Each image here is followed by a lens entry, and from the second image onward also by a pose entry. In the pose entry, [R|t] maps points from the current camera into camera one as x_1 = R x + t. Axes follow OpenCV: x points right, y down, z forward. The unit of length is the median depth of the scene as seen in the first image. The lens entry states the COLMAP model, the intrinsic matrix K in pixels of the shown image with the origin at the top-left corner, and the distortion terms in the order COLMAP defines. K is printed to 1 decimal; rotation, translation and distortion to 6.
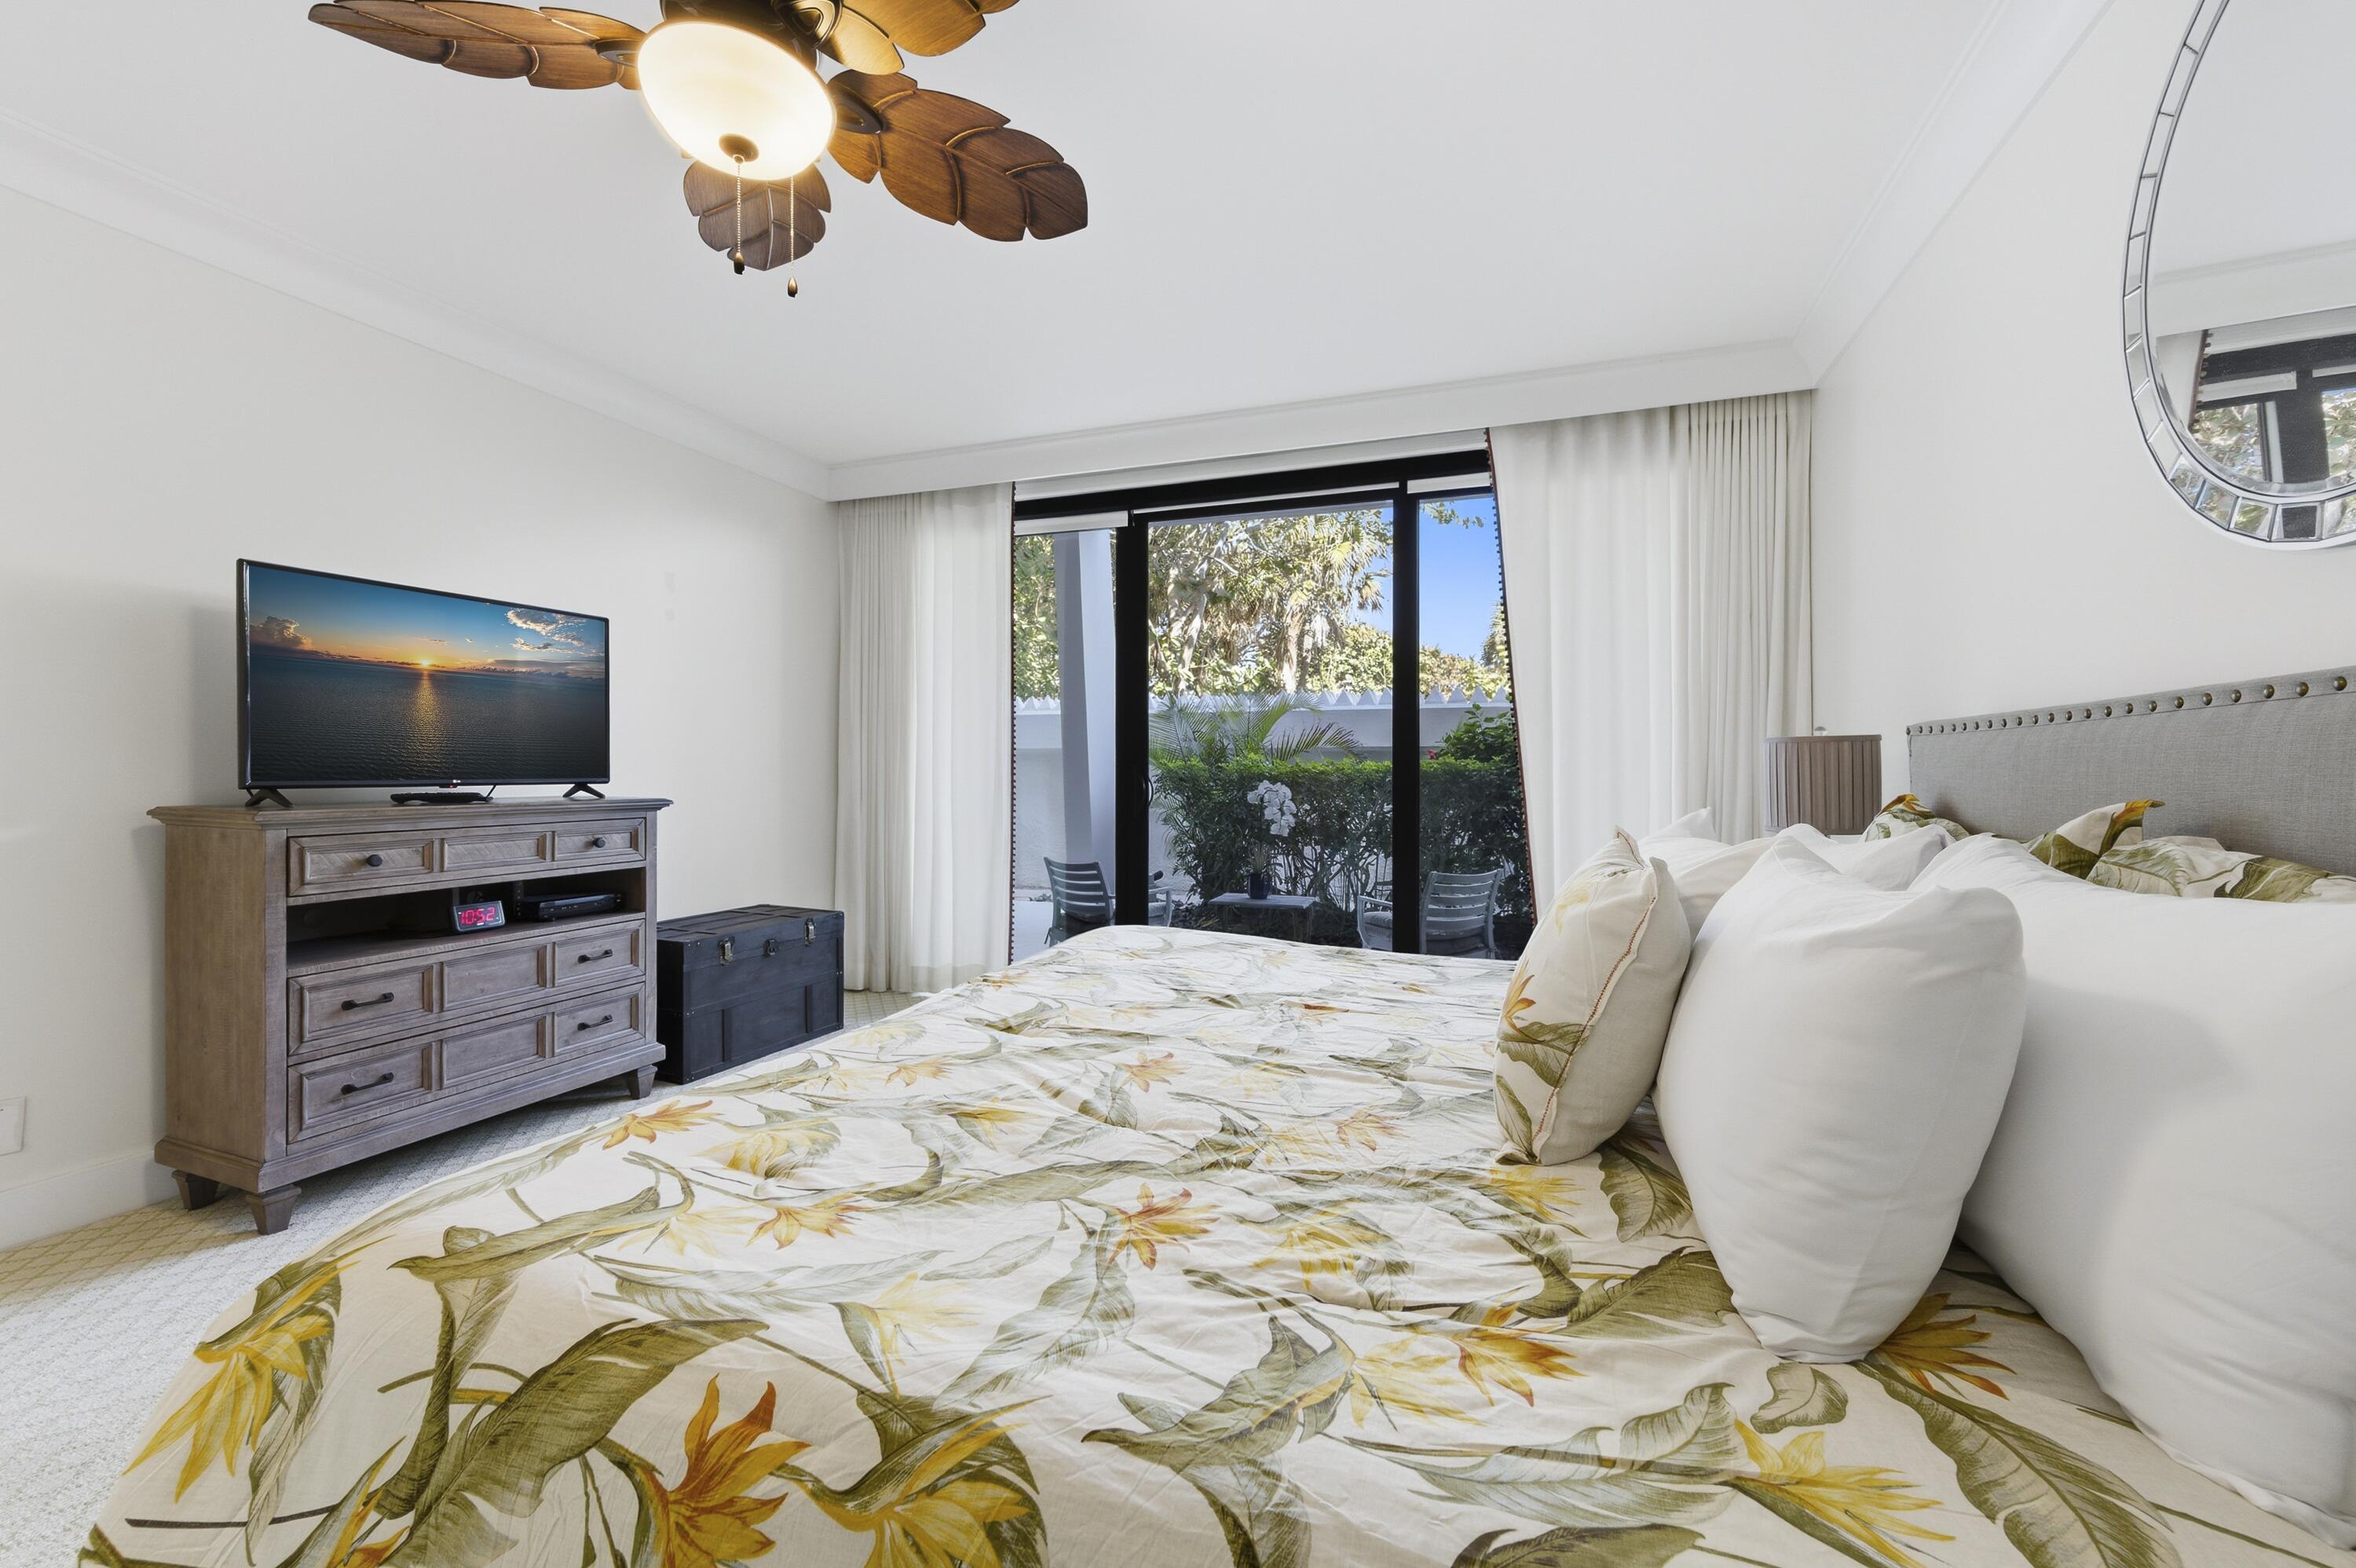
lens RADIAL K [[945.4, 0, 1195.7], [0, 945.4, 784.0], [0, 0, 1]] dist [0.017982, -0.000222]
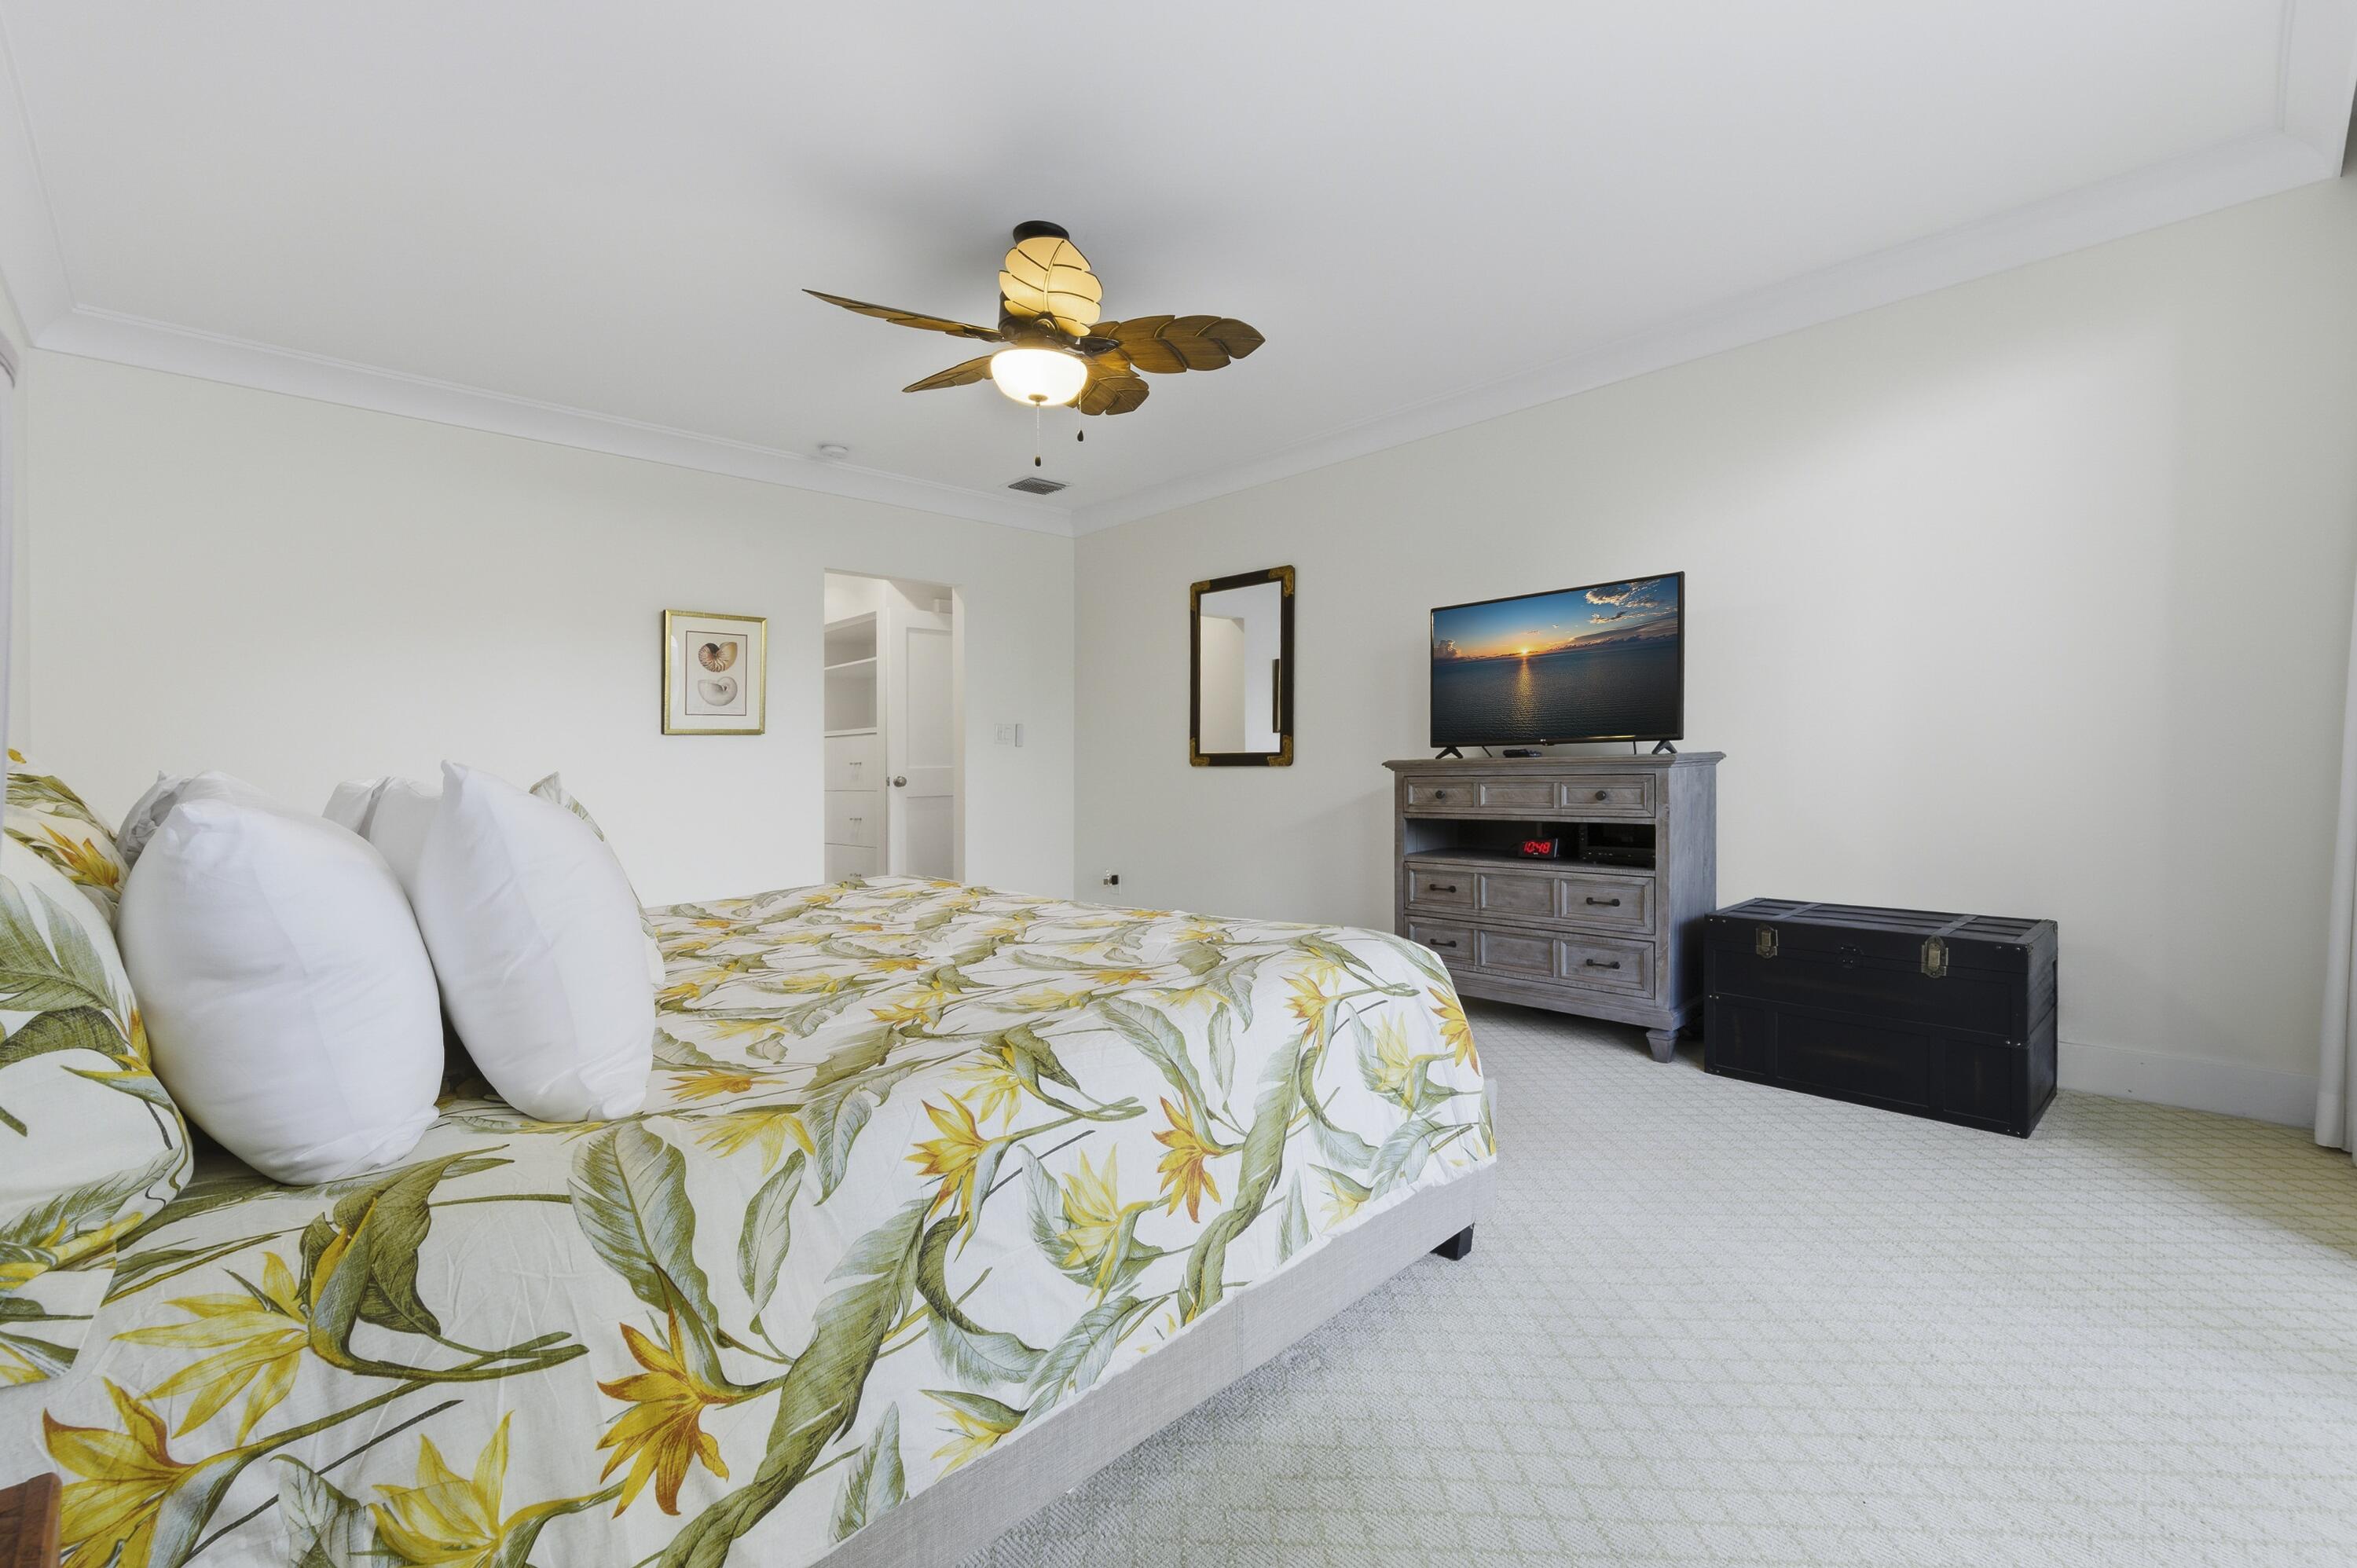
lens RADIAL K [[945.9, 0, 1196.2], [0, 945.9, 784.0], [0, 0, 1]] dist [0.017982, -0.000222]
pose [[-0.420394, 0.020432, -0.907111, 0.525649], [0.002884, 0.999771, 0.021183, 0.025153], [0.907337, 0.006289, -0.420357, 1.038992]]
